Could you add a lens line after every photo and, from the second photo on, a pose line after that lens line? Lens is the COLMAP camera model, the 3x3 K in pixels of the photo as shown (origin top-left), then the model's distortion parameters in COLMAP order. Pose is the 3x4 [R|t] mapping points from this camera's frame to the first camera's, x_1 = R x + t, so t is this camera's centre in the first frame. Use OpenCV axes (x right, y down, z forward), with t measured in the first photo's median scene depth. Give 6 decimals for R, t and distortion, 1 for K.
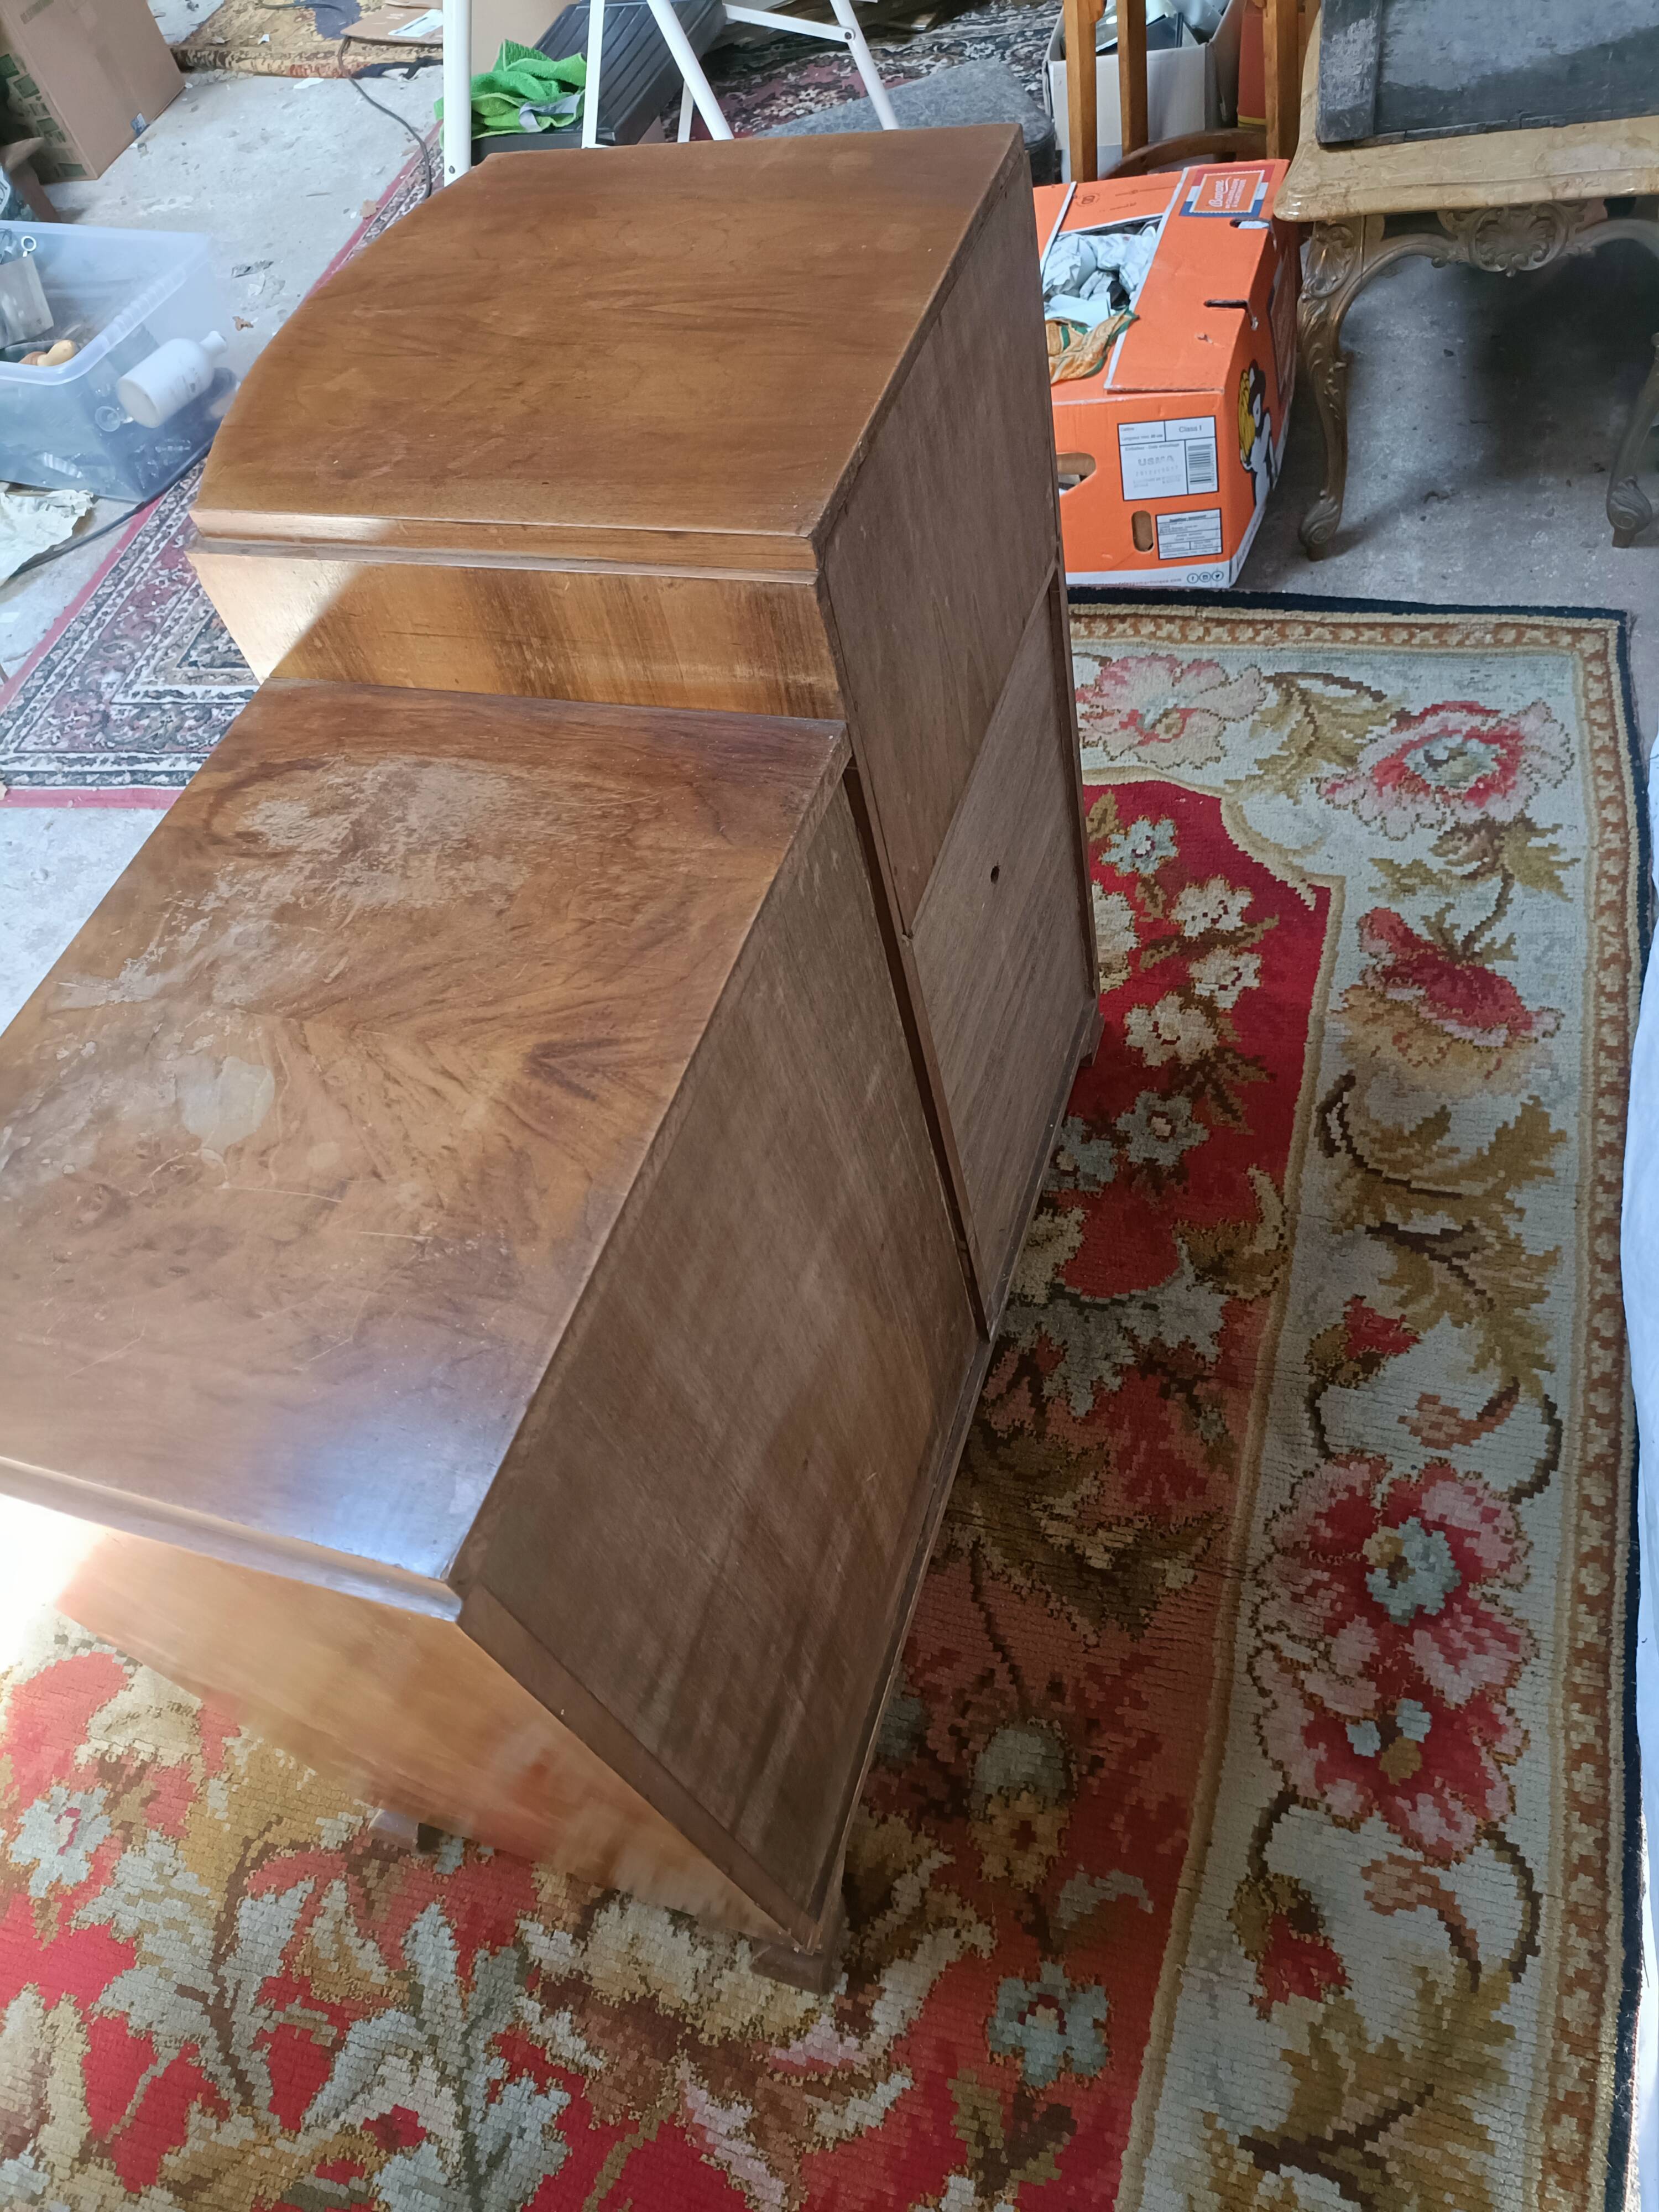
lens RADIAL K [[1633.9, 0, 822.2], [0, 1633.9, 1110.8], [0, 0, 1]] dist [0.033382, -0.034220]
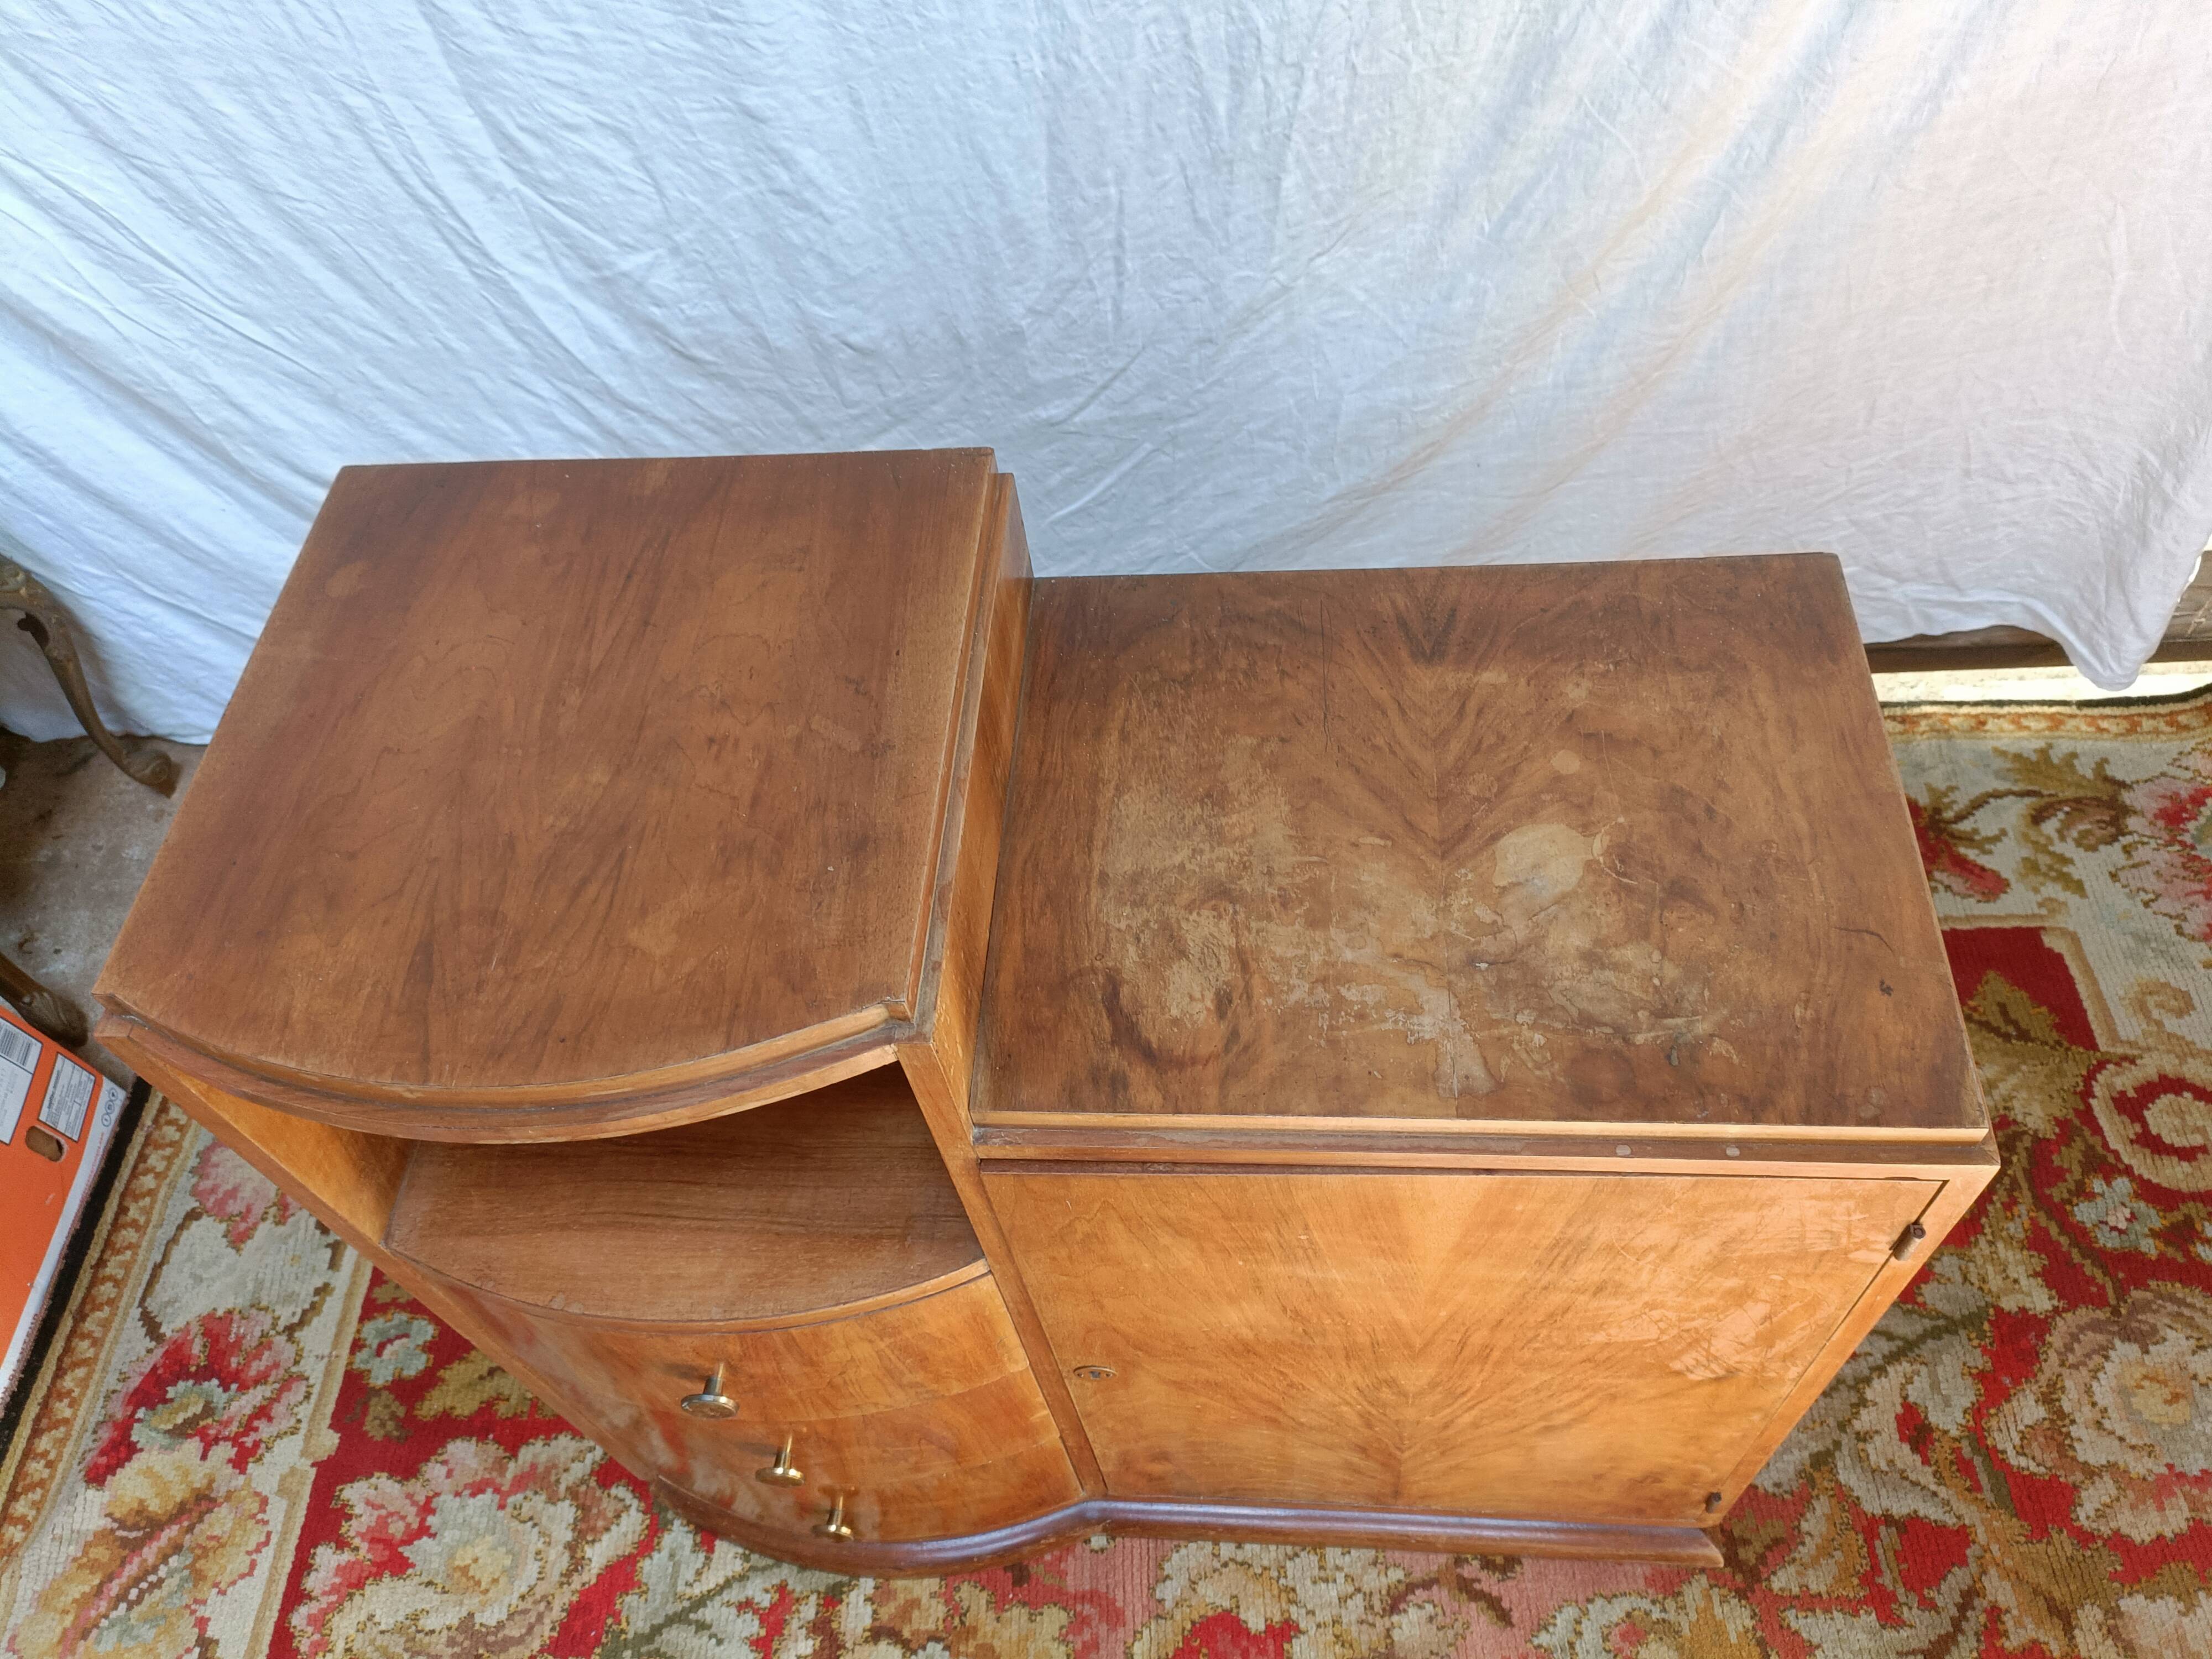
lens RADIAL K [[1633.9, 0, 1110.4], [0, 1633.9, 842.8], [0, 0, 1]] dist [0.033382, -0.034220]
pose [[-0.233236, -0.642469, 0.729955, -0.692871], [0.859599, 0.214733, 0.463658, -0.488377], [-0.454631, 0.735611, 0.502182, 0.360568]]
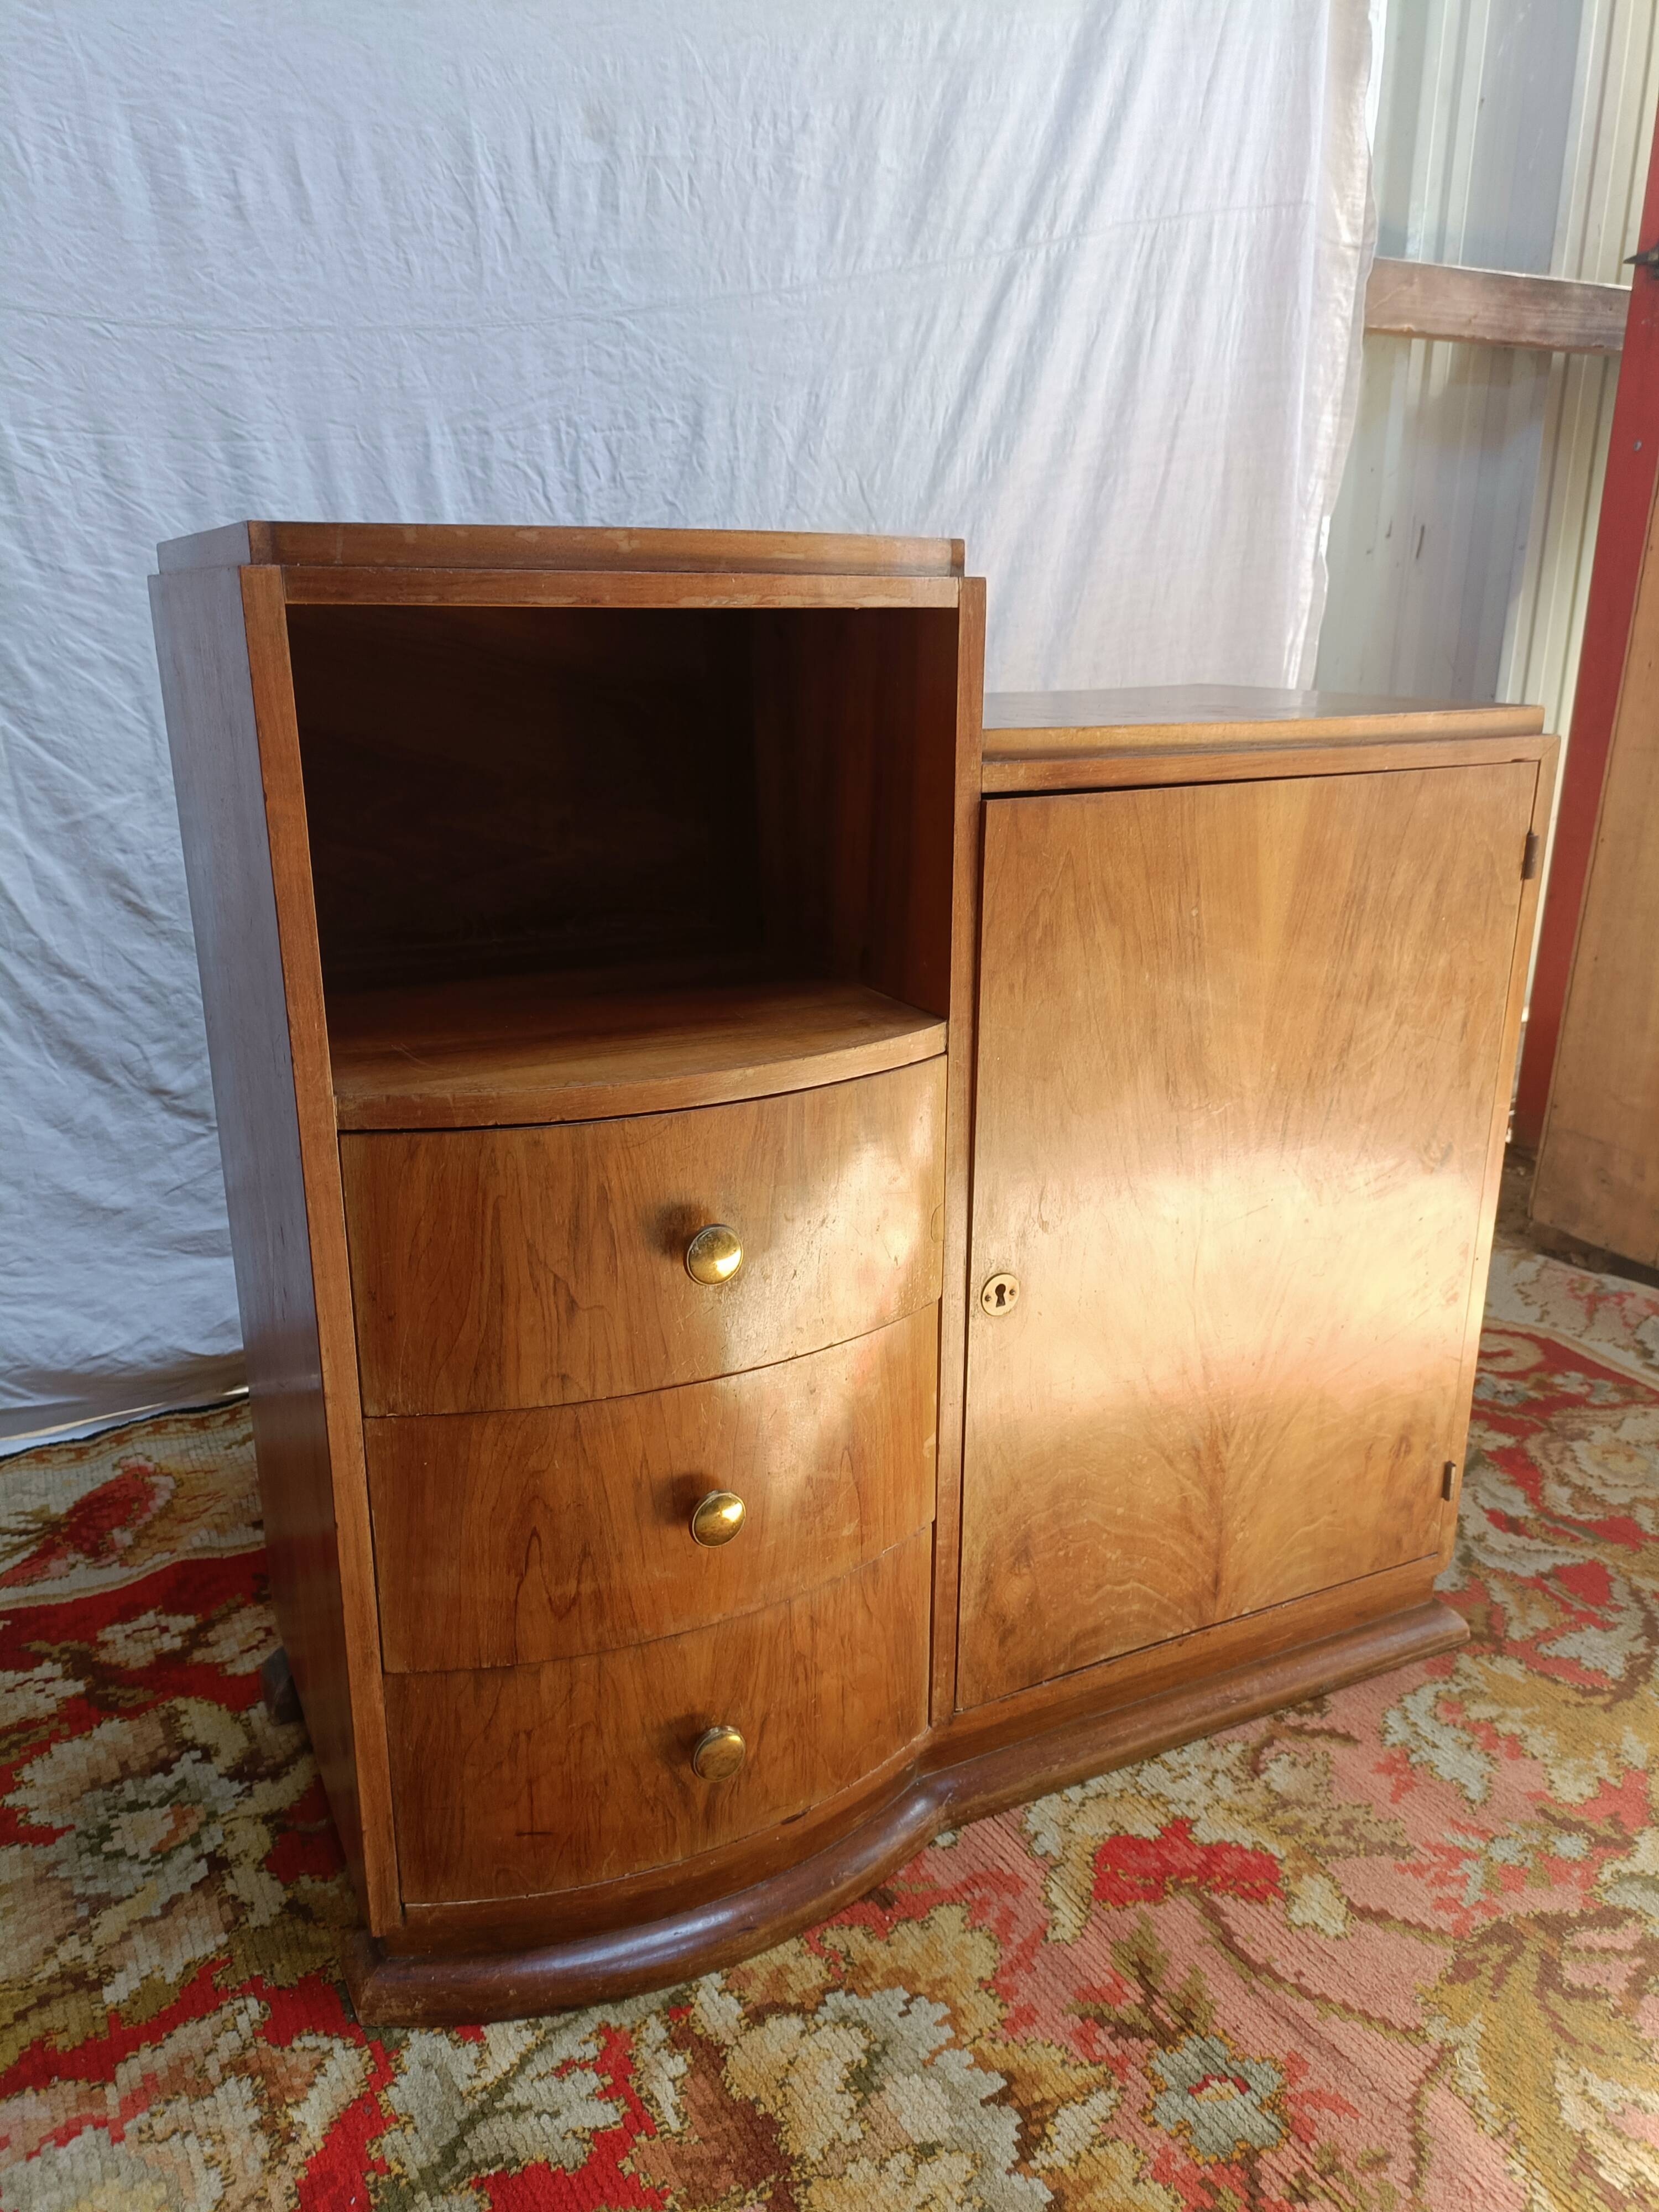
lens RADIAL K [[1633.9, 0, 818.0], [0, 1633.9, 1109.1], [0, 0, 1]] dist [0.033382, -0.034220]
pose [[-0.697549, -0.022436, 0.716186, -0.785701], [0.644446, 0.417288, 0.640749, -0.689045], [-0.313232, 0.908497, -0.276620, 1.205761]]
